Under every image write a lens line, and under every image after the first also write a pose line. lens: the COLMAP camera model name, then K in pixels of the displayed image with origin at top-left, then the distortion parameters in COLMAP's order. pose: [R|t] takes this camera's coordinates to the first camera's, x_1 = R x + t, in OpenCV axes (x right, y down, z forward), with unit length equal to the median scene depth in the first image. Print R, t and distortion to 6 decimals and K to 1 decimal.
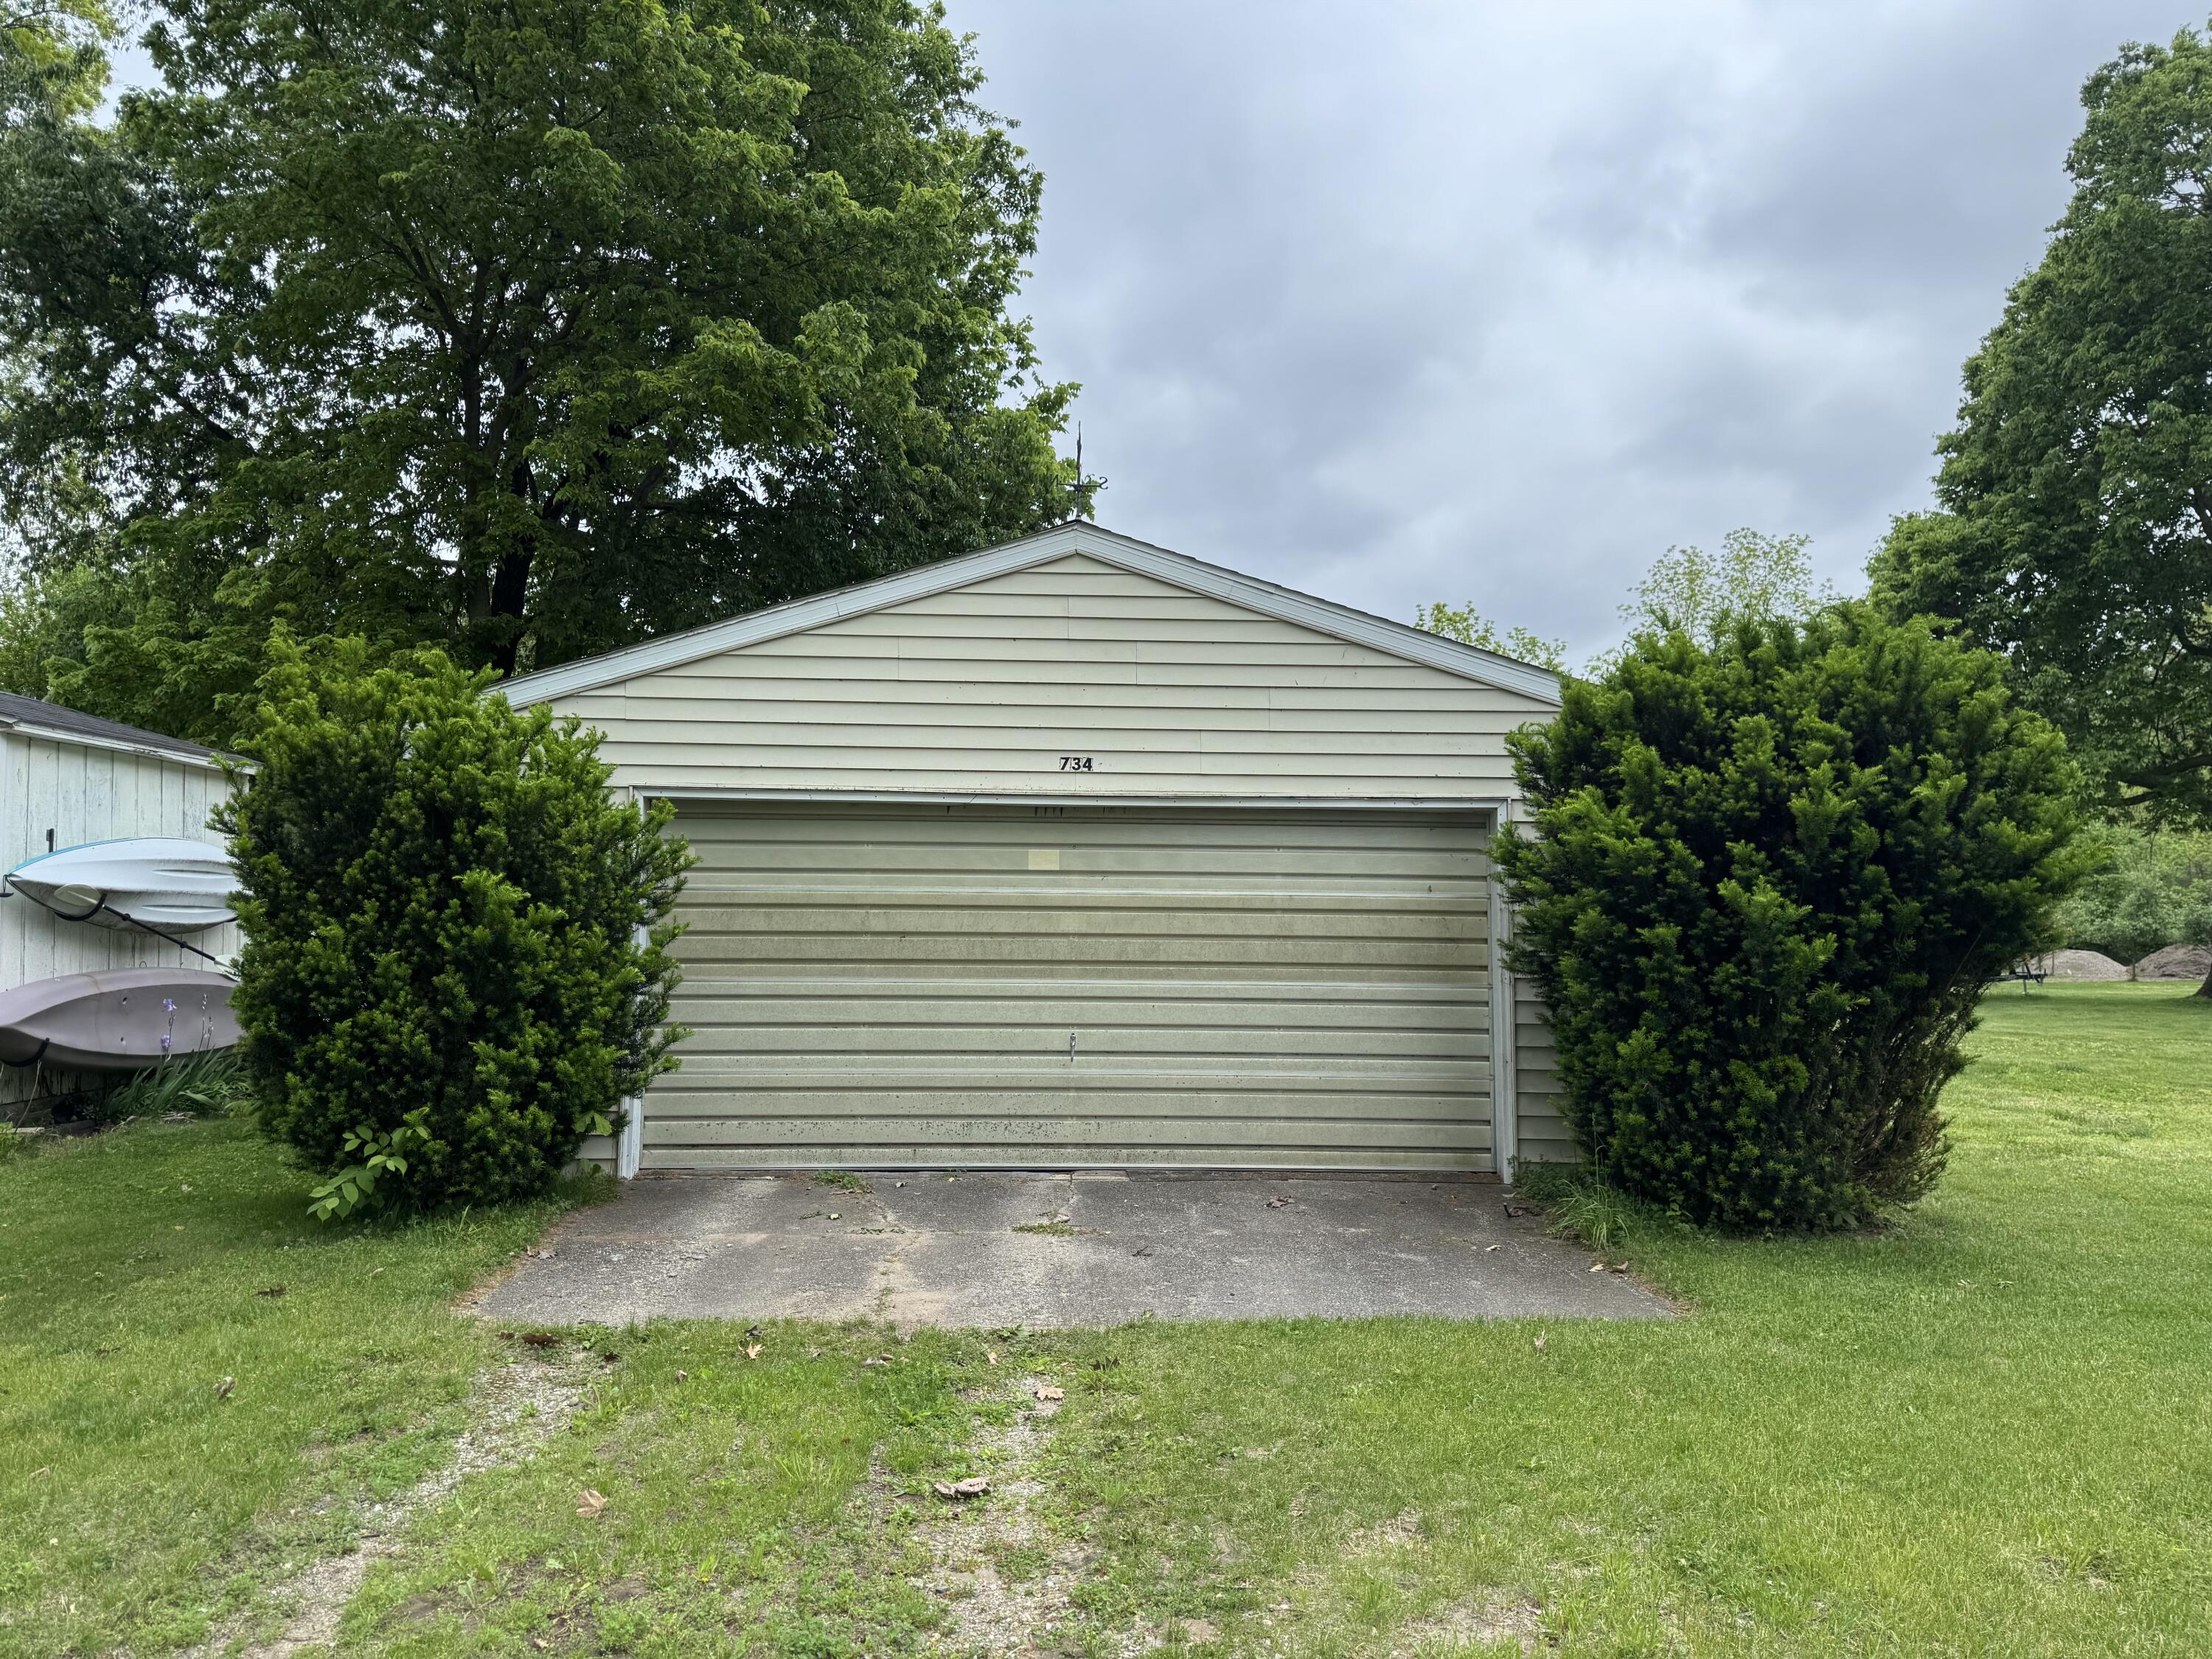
lens RADIAL K [[1560.3, 0, 1104.9], [0, 1560.3, 828.1], [0, 0, 1]] dist [0.025944, -0.014764]
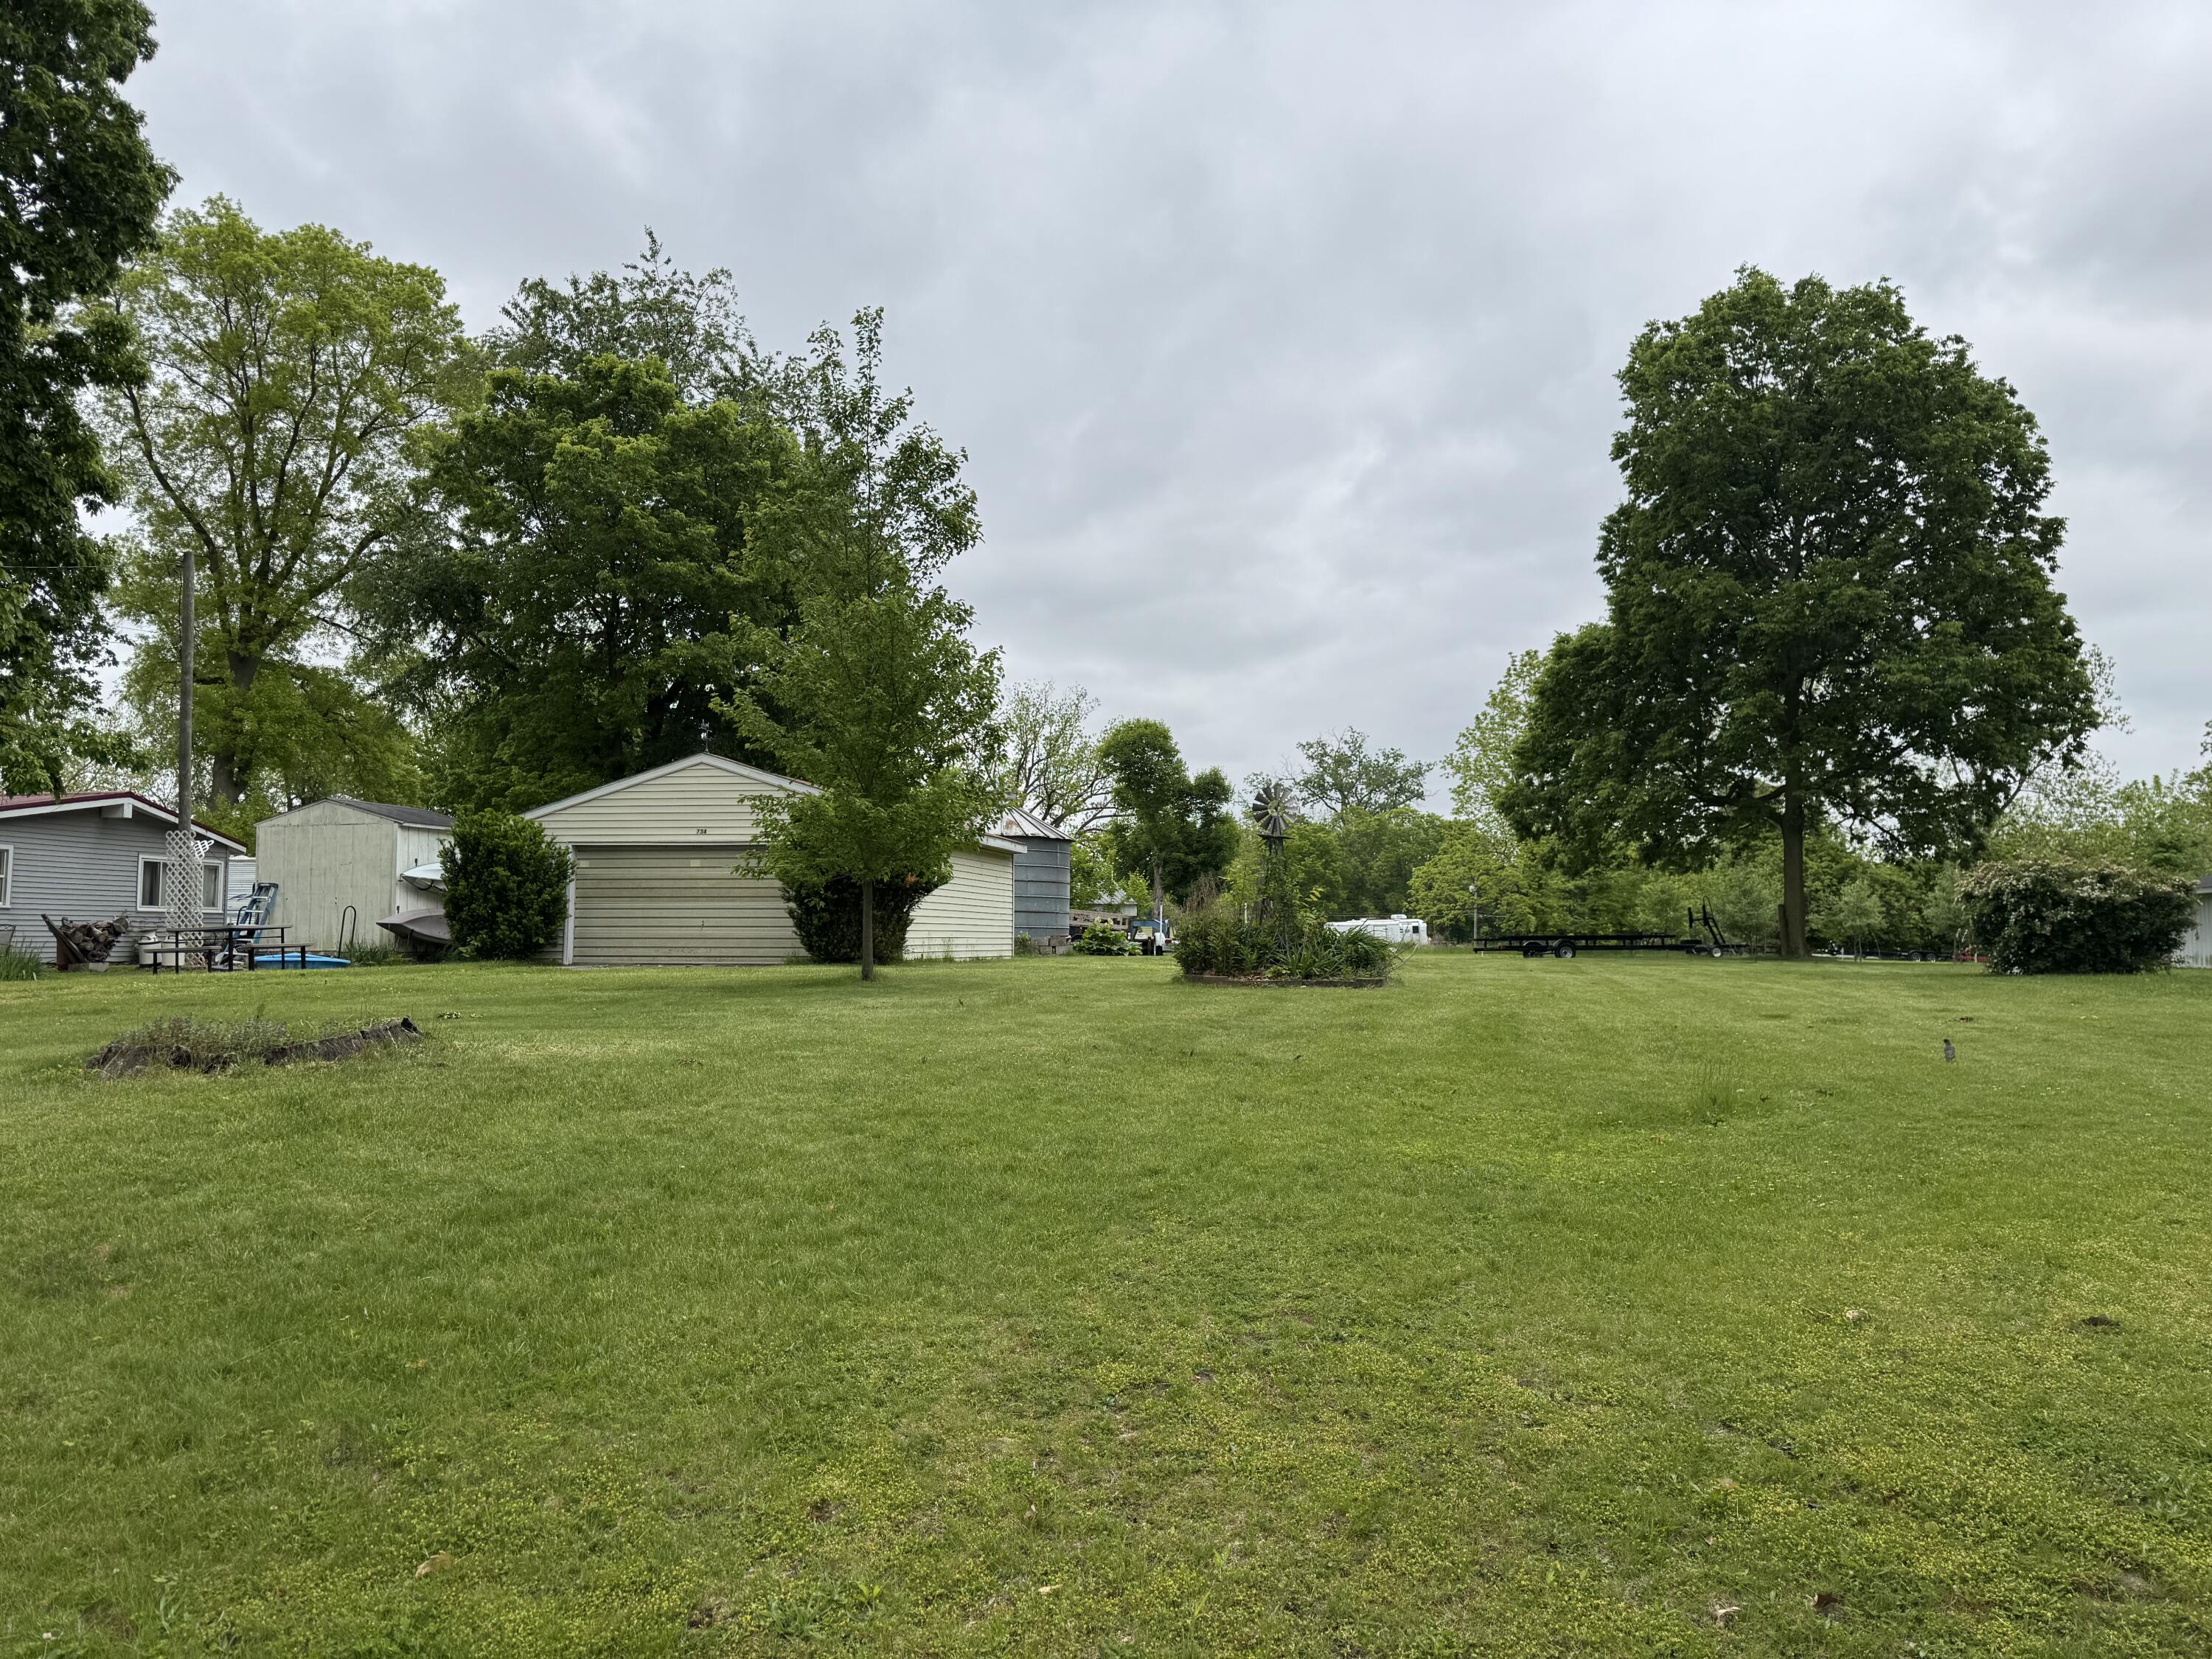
lens RADIAL K [[1560.3, 0, 1106.9], [0, 1560.3, 833.2], [0, 0, 1]] dist [0.025944, -0.014764]
pose [[0.973892, -0.019625, -0.226161, 1.443993], [0.017507, 0.999782, -0.011368, 0.010546], [0.226335, 0.007112, 0.974024, -1.796717]]
